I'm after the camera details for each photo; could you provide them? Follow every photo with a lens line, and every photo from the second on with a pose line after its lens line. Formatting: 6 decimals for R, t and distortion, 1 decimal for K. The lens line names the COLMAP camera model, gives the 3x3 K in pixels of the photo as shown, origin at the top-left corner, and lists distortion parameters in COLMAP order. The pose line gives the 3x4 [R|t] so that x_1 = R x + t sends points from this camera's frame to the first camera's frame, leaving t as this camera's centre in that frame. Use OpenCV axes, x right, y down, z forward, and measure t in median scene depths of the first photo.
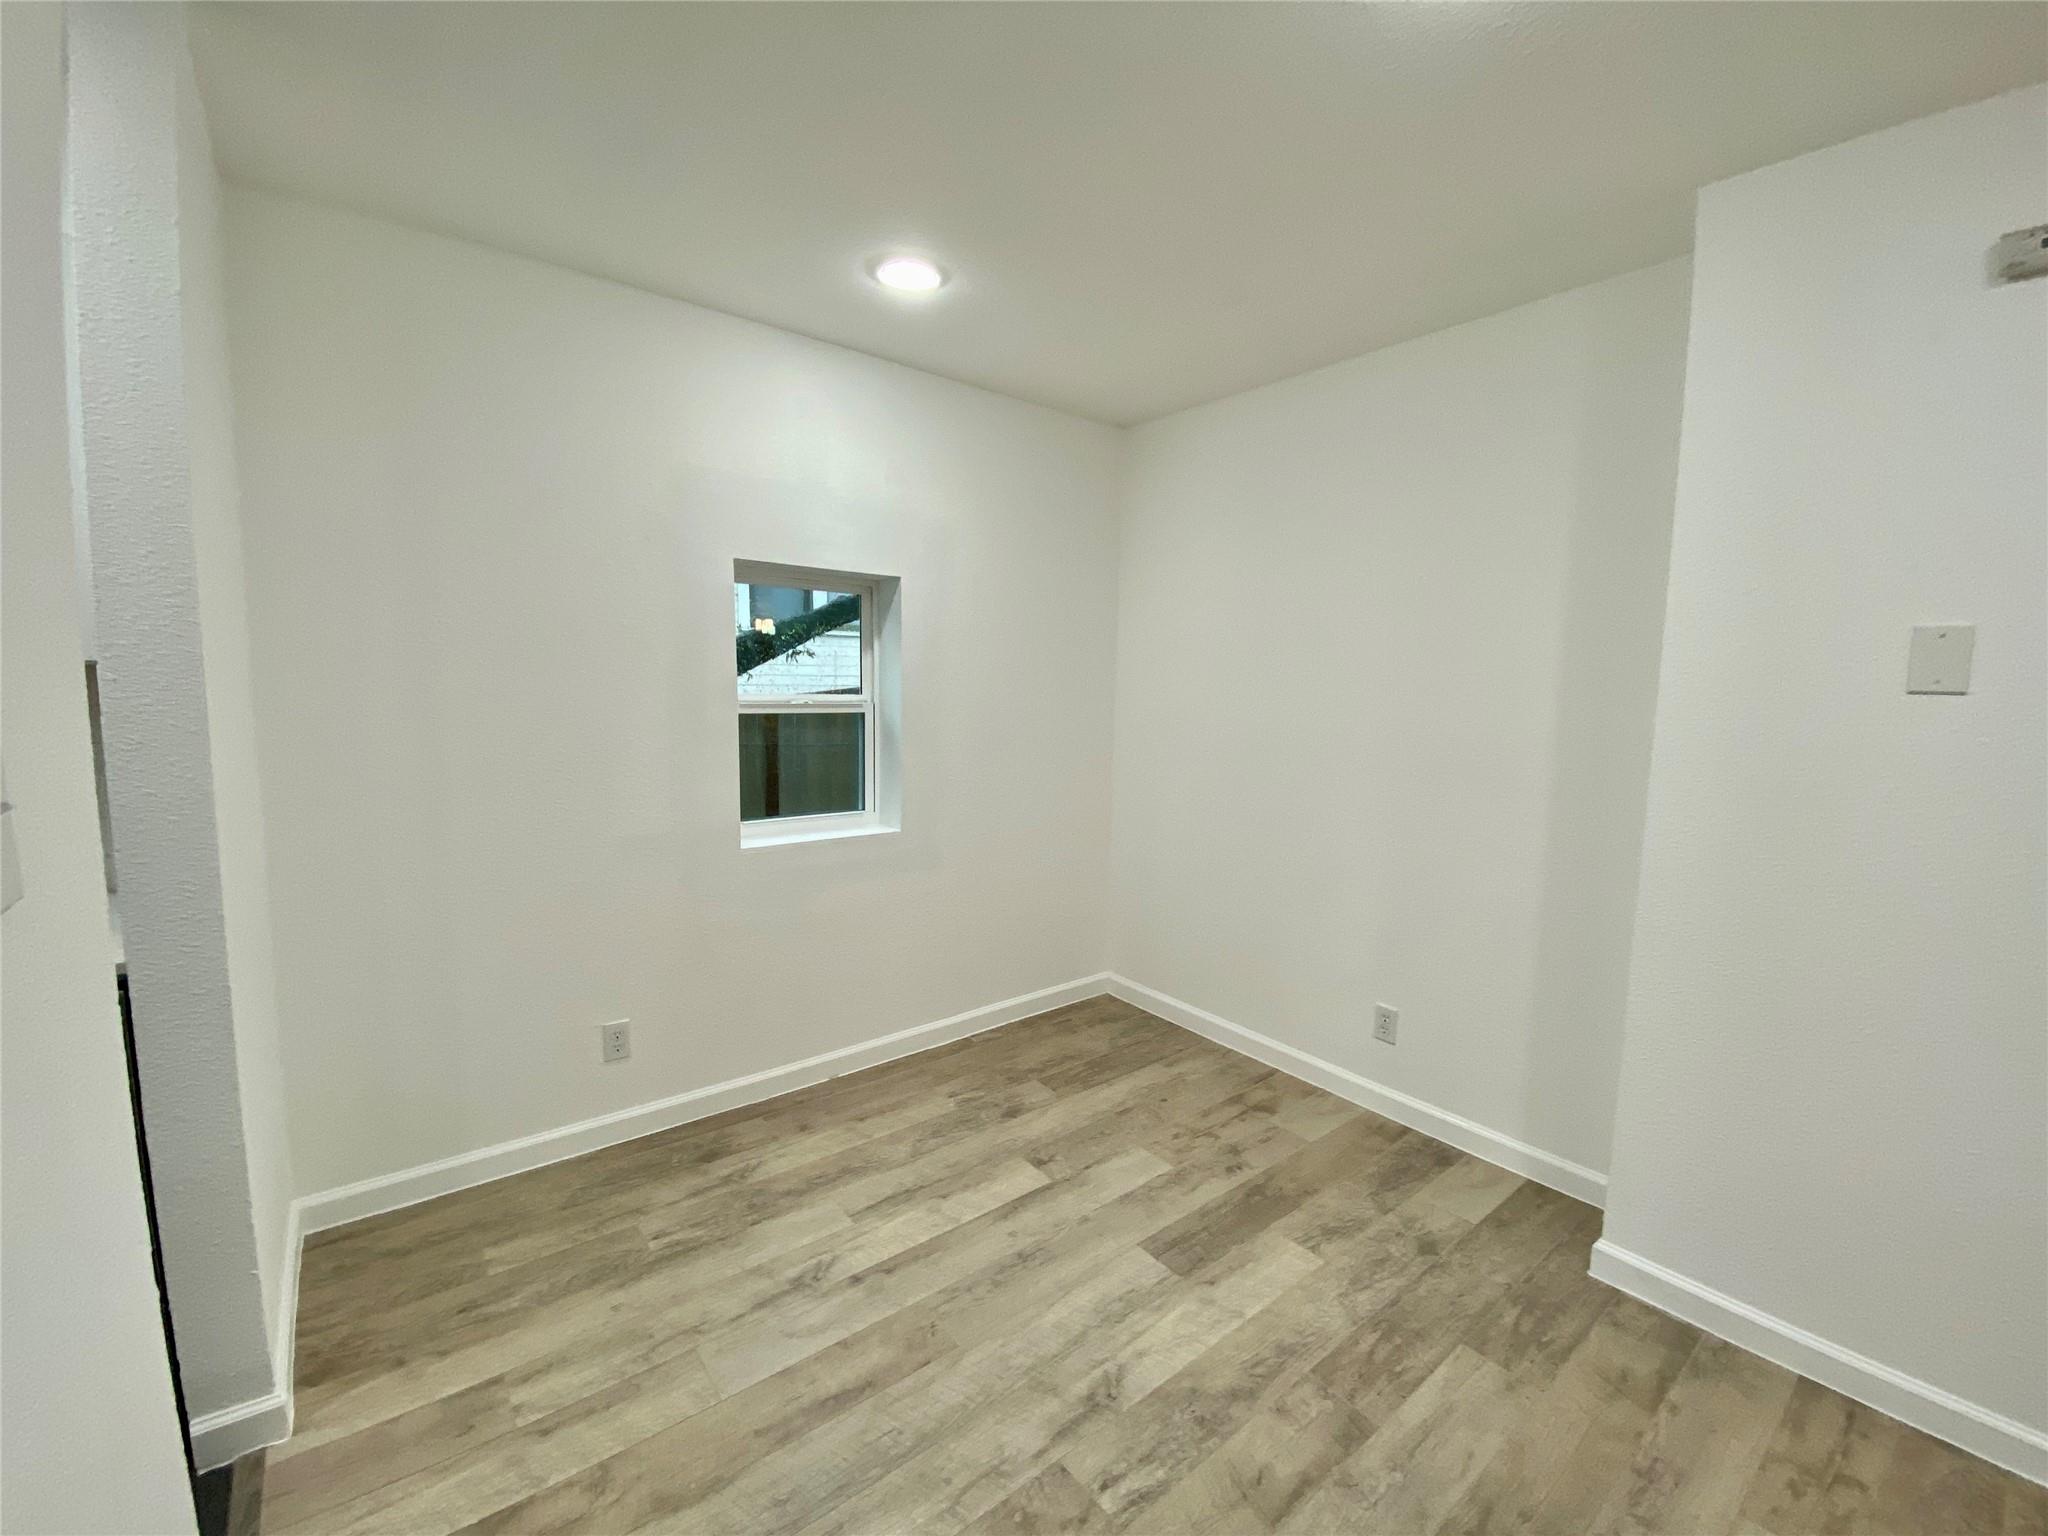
lens RADIAL K [[833.2, 0, 1024.0], [0, 833.2, 768.0], [0, 0, 1]] dist [0.025235, -0.024707]
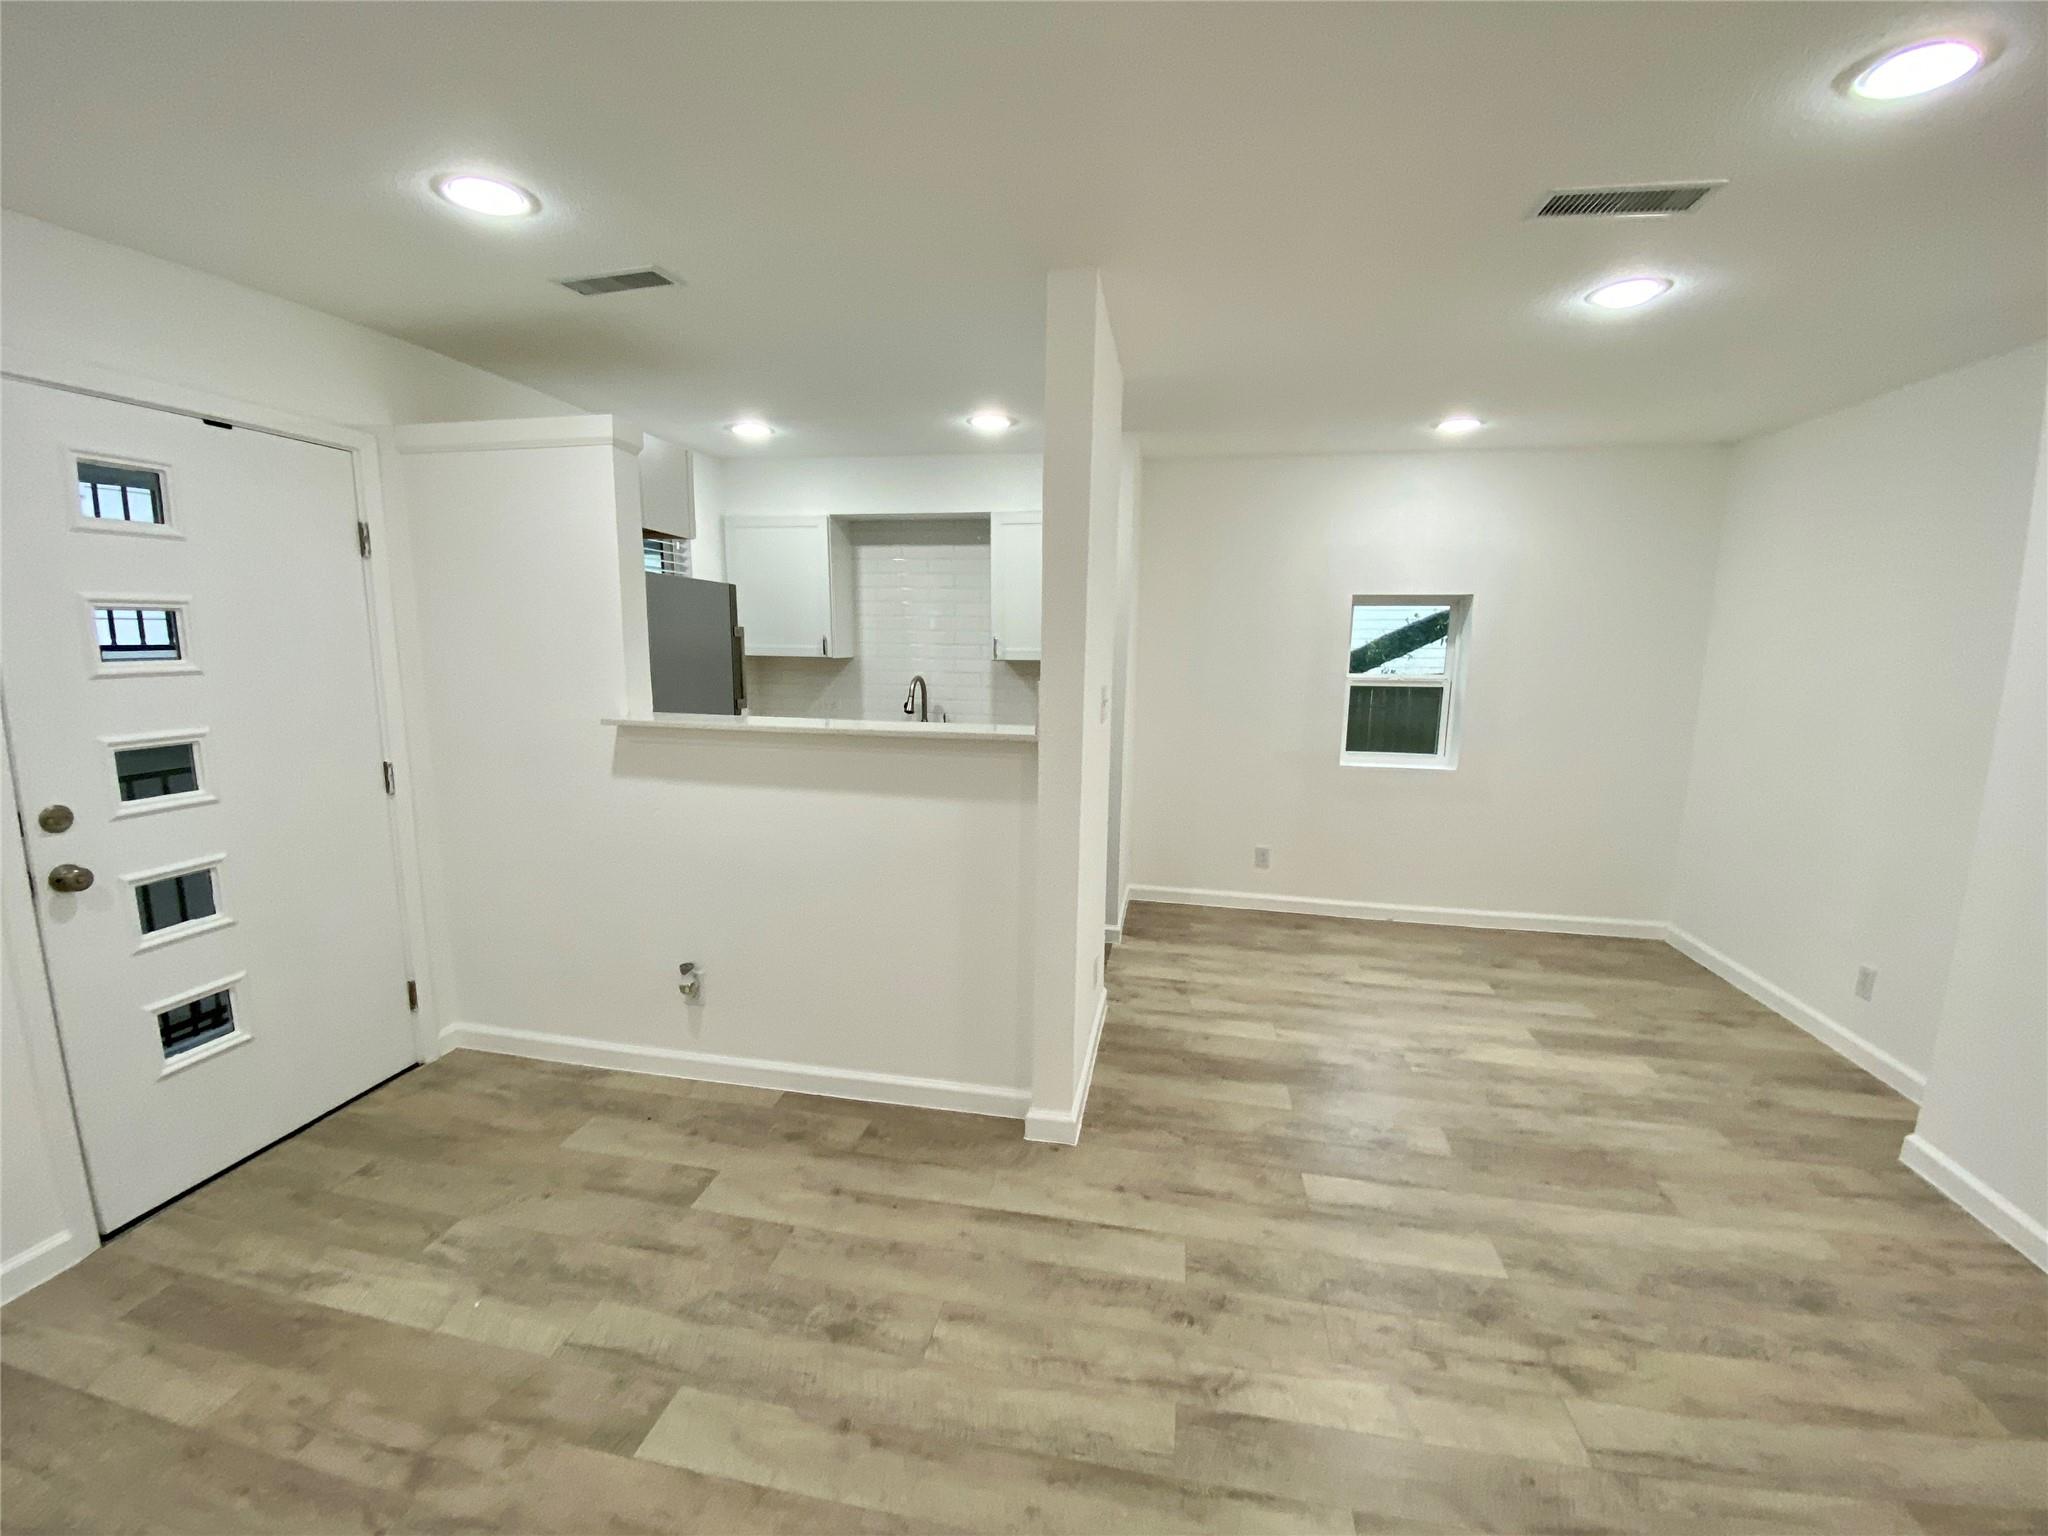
lens RADIAL K [[833.2, 0, 1024.0], [0, 833.2, 768.0], [0, 0, 1]] dist [0.025235, -0.024707]
pose [[0.652152, 0.108462, -0.750289, 0.591092], [-0.083080, 0.993976, 0.071476, 0.039268], [0.753522, 0.015720, 0.657234, -0.695332]]
